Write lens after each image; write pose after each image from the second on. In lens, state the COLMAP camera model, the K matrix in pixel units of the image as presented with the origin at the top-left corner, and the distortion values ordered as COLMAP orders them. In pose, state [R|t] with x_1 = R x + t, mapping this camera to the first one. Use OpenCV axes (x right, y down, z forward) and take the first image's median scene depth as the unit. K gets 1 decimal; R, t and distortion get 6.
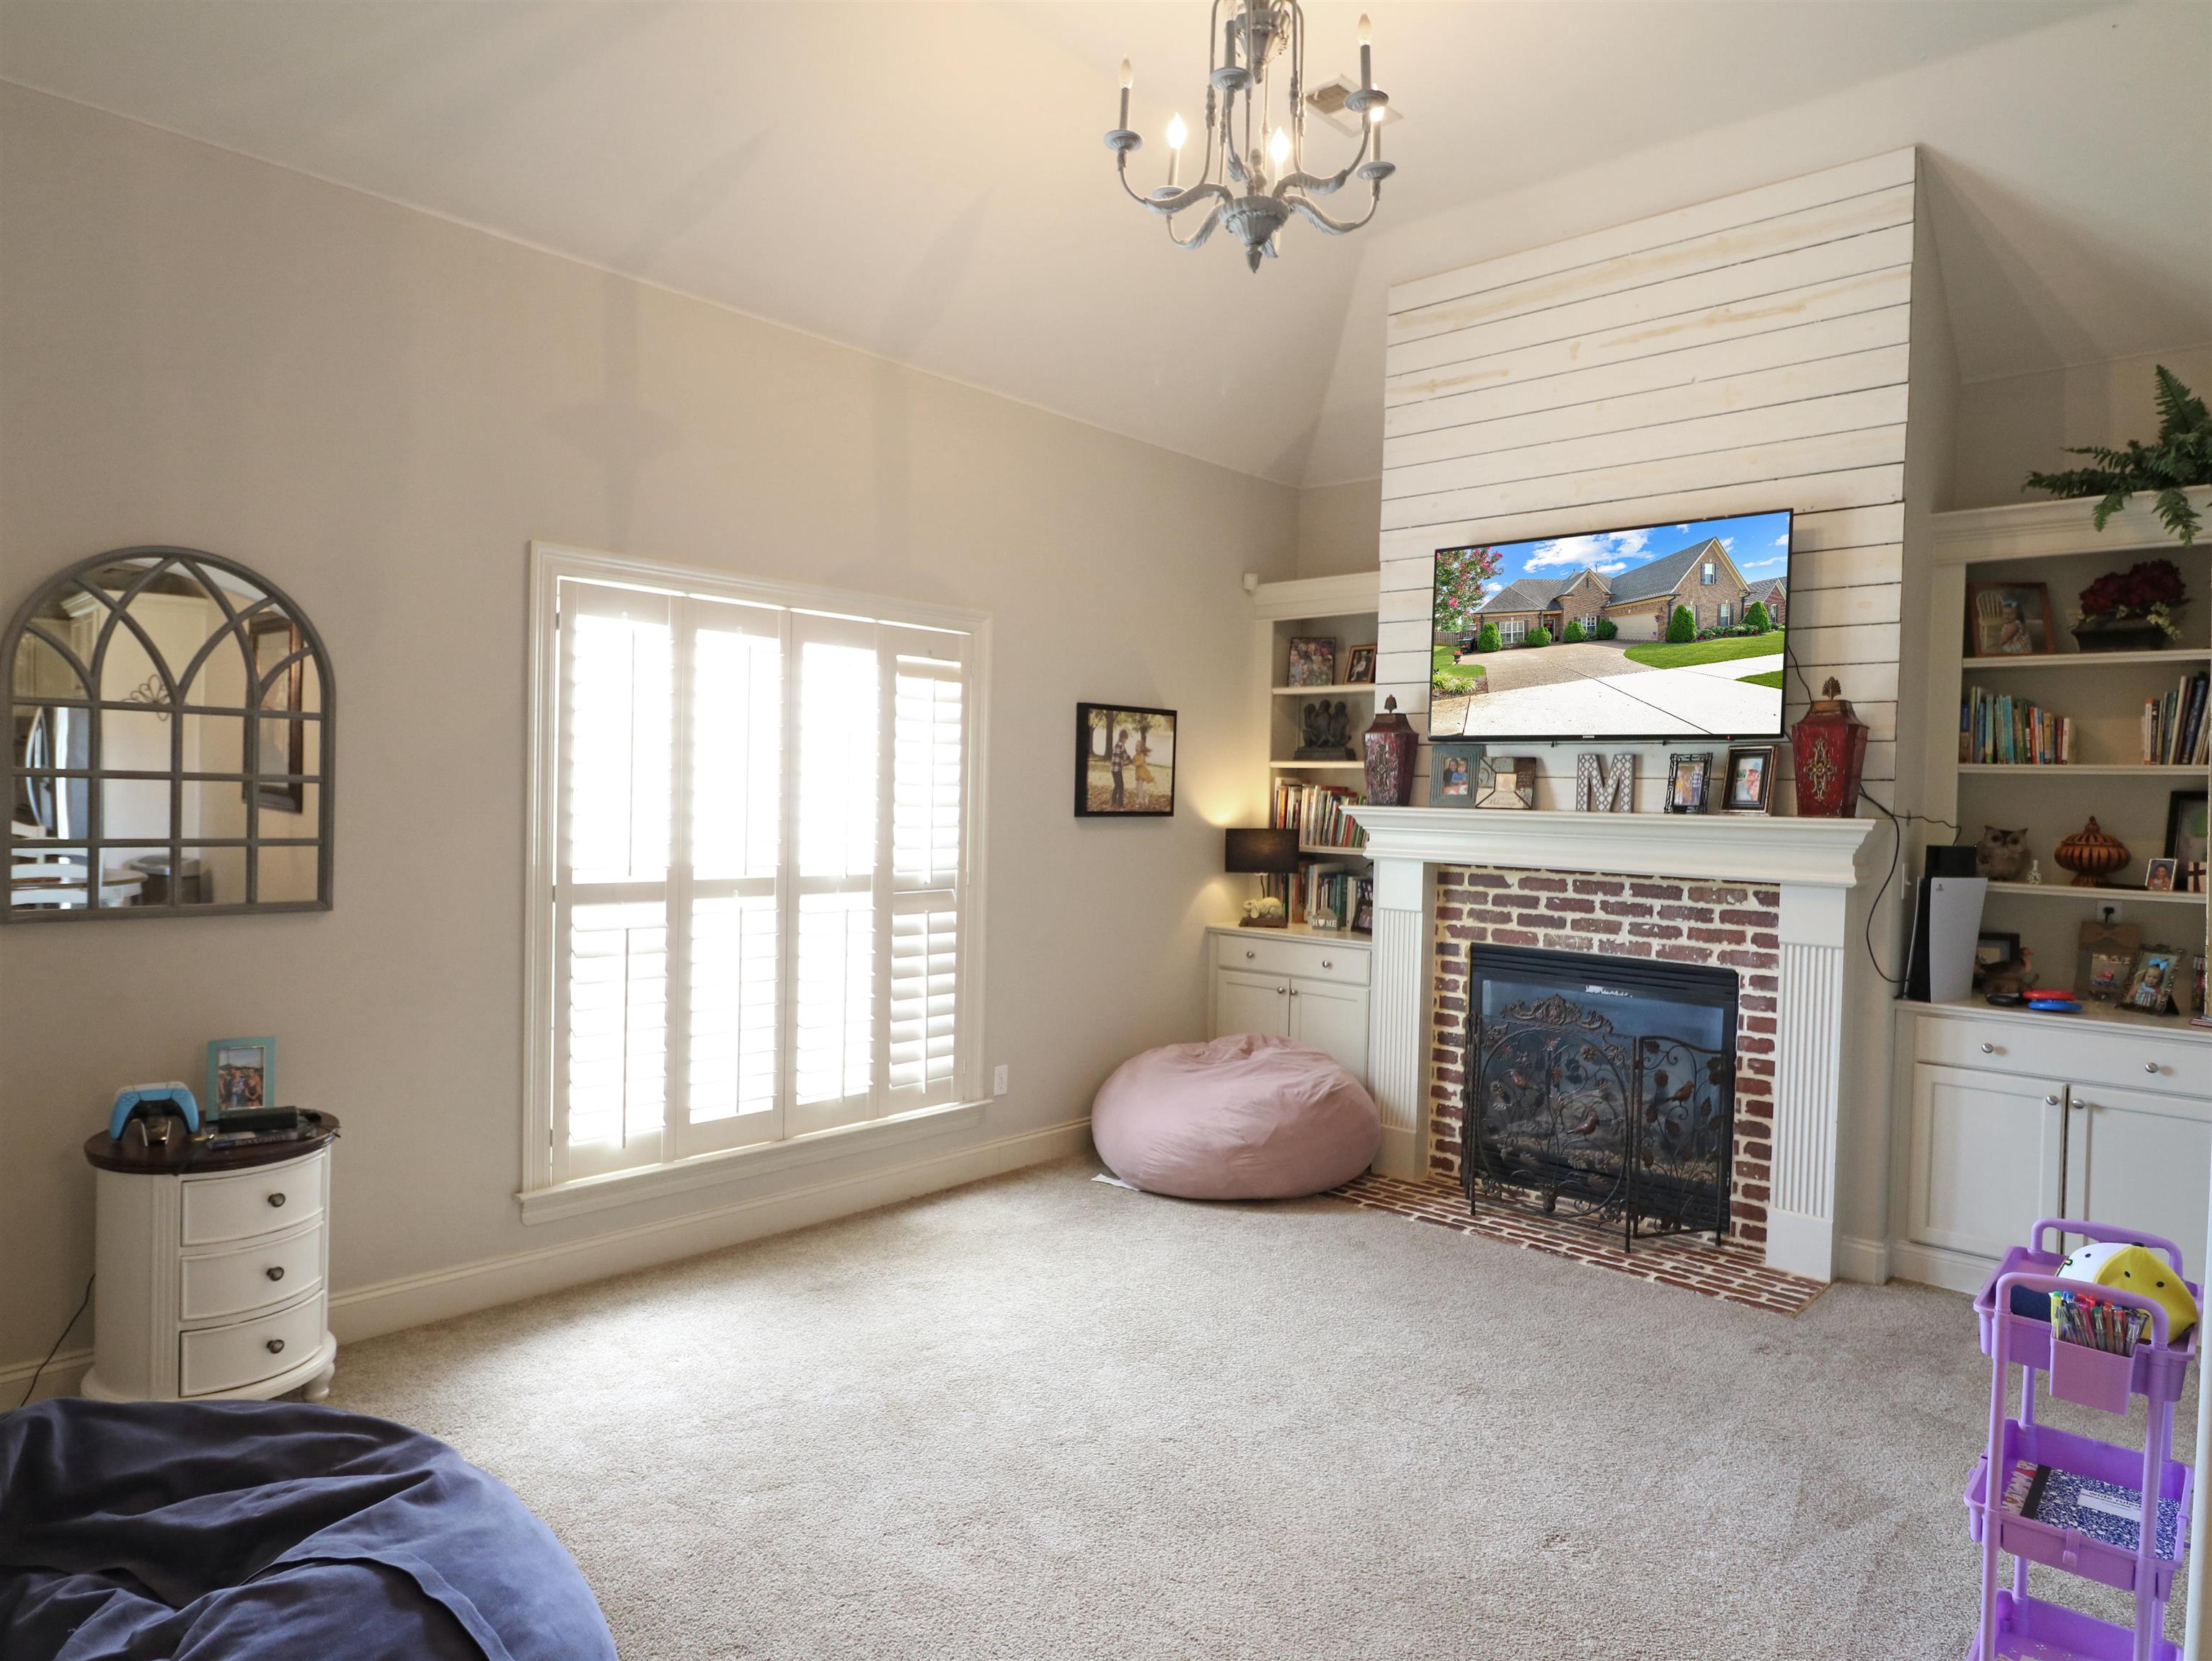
lens RADIAL K [[1303.5, 0, 1106.0], [0, 1303.5, 830.5], [0, 0, 1]] dist [0.000027, -0.020203]
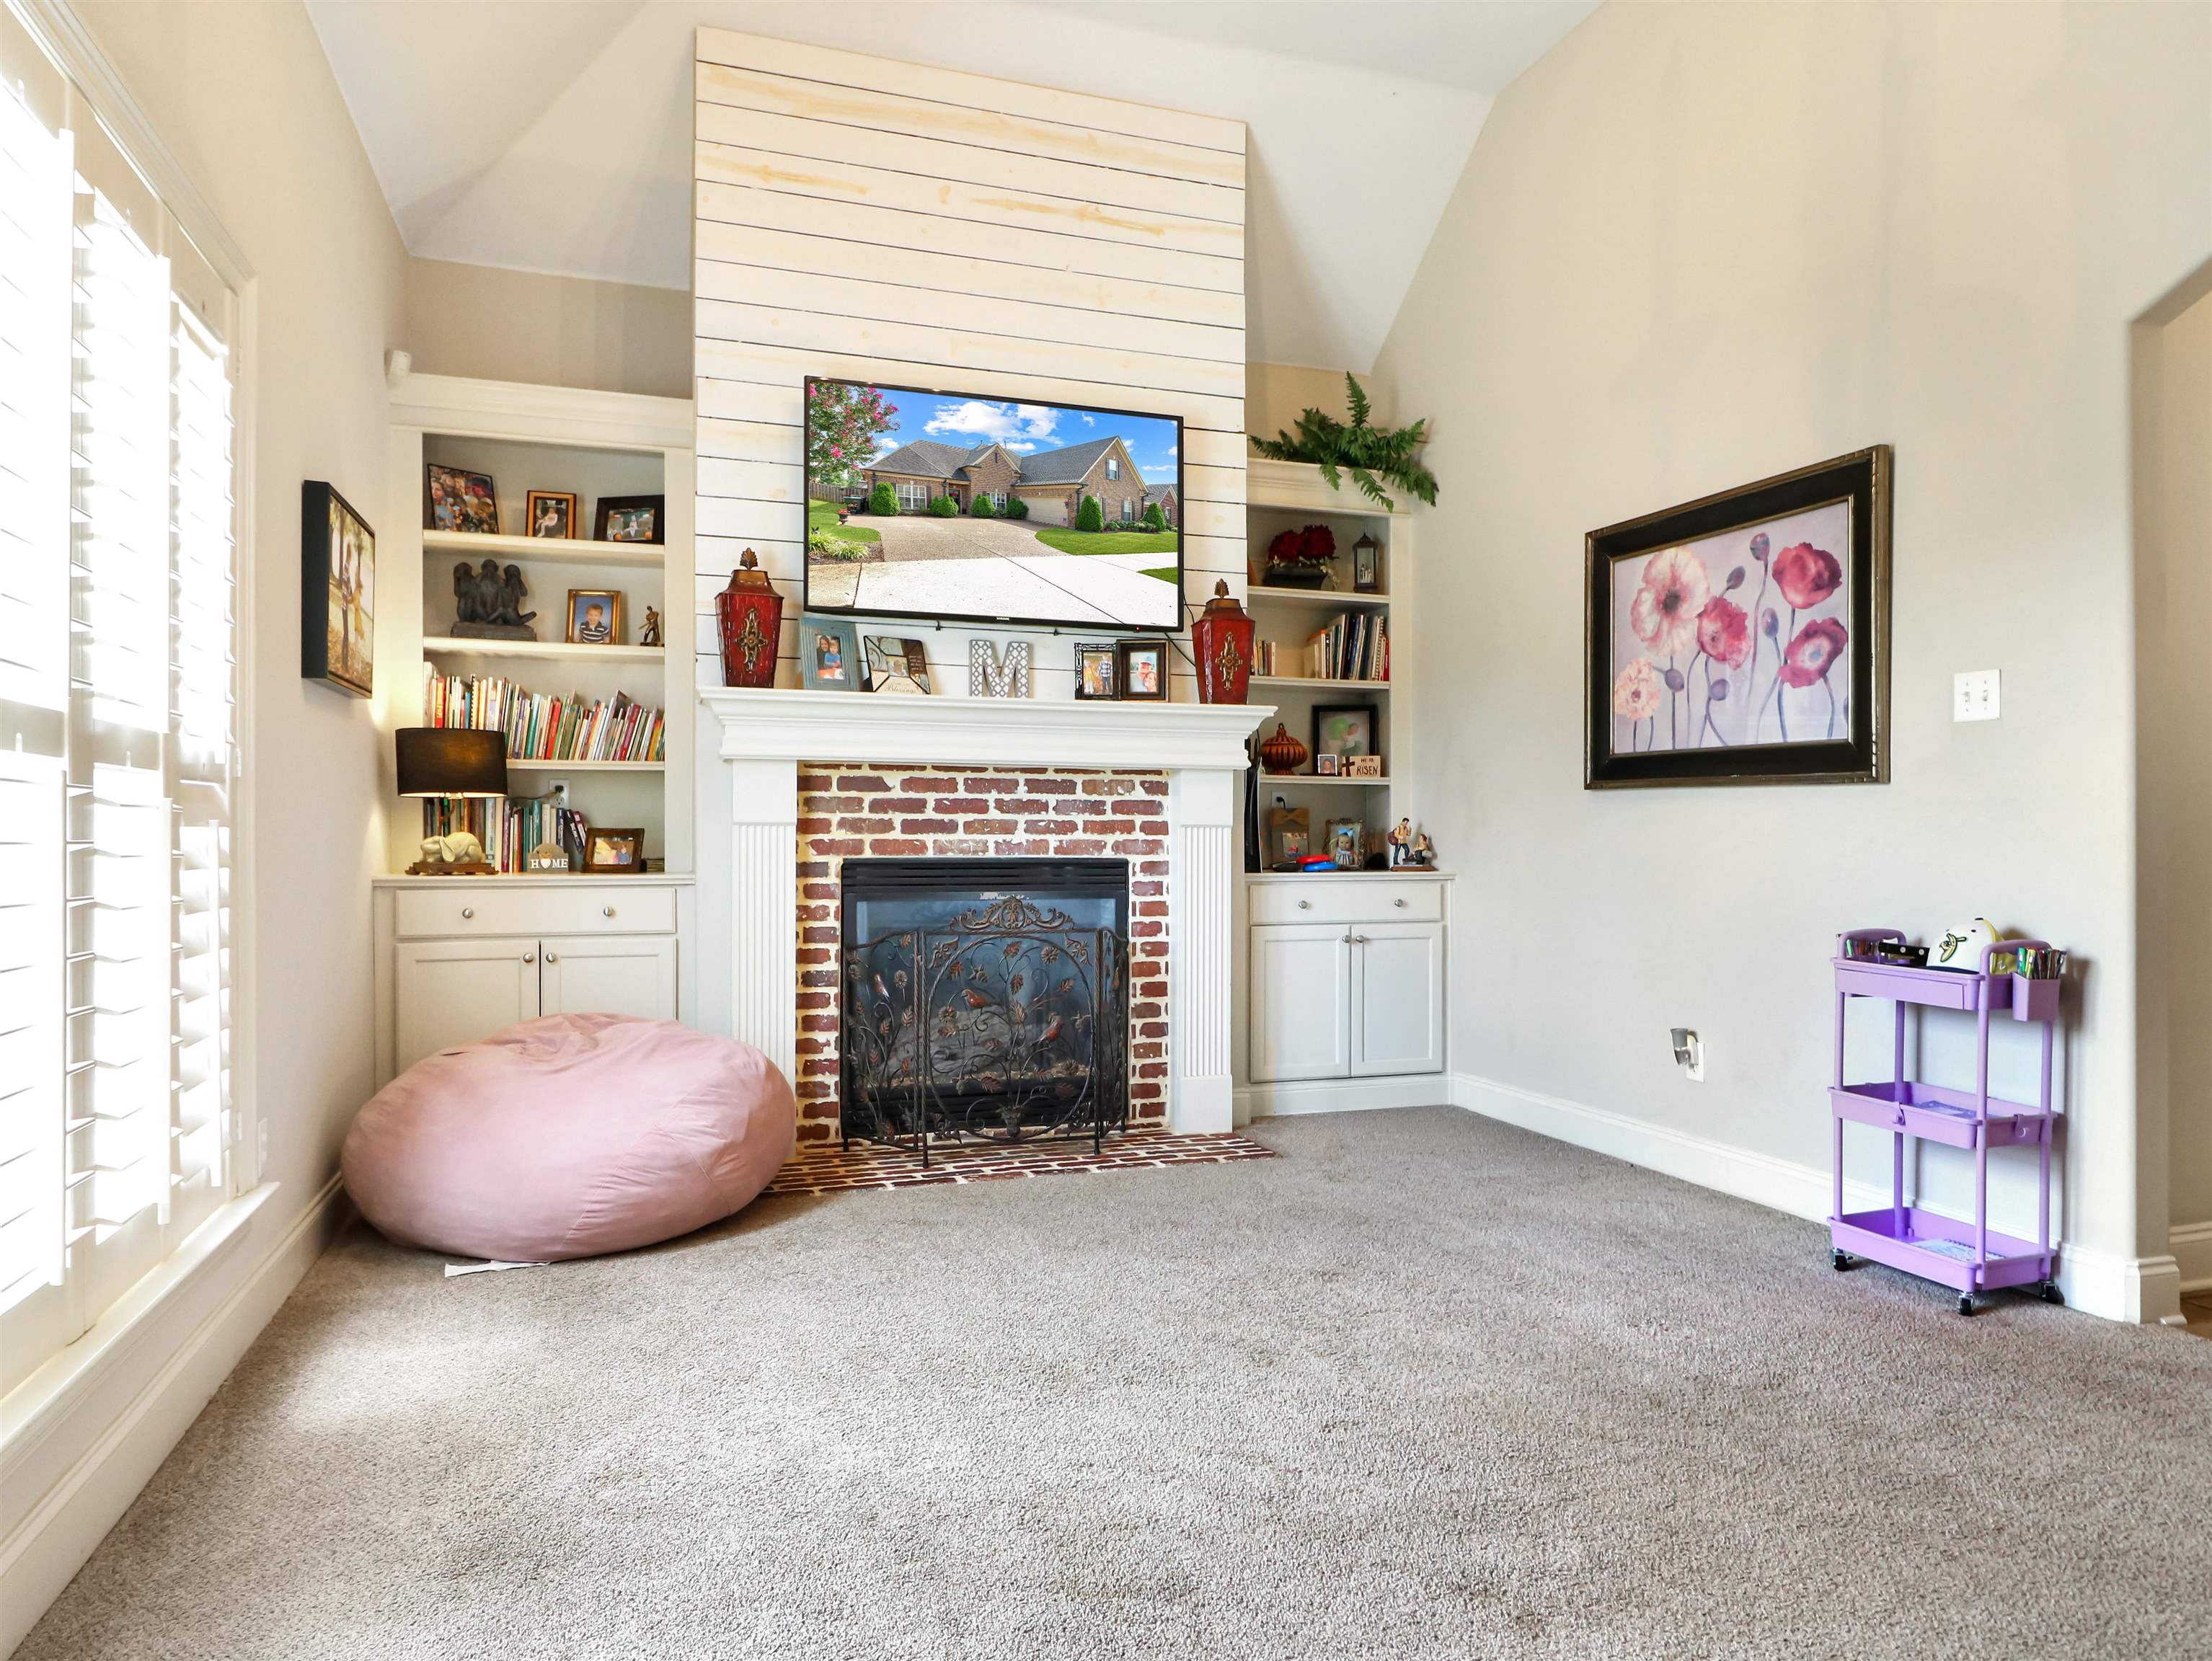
lens RADIAL K [[1379.6, 0, 1109.7], [0, 1379.6, 795.0], [0, 0, 1]] dist [-0.089167, 0.130725]
pose [[0.483654, 0.003590, 0.875252, -0.441423], [0.030944, 0.999296, -0.021198, 0.074089], [-0.874712, 0.037336, 0.483203, 0.451901]]
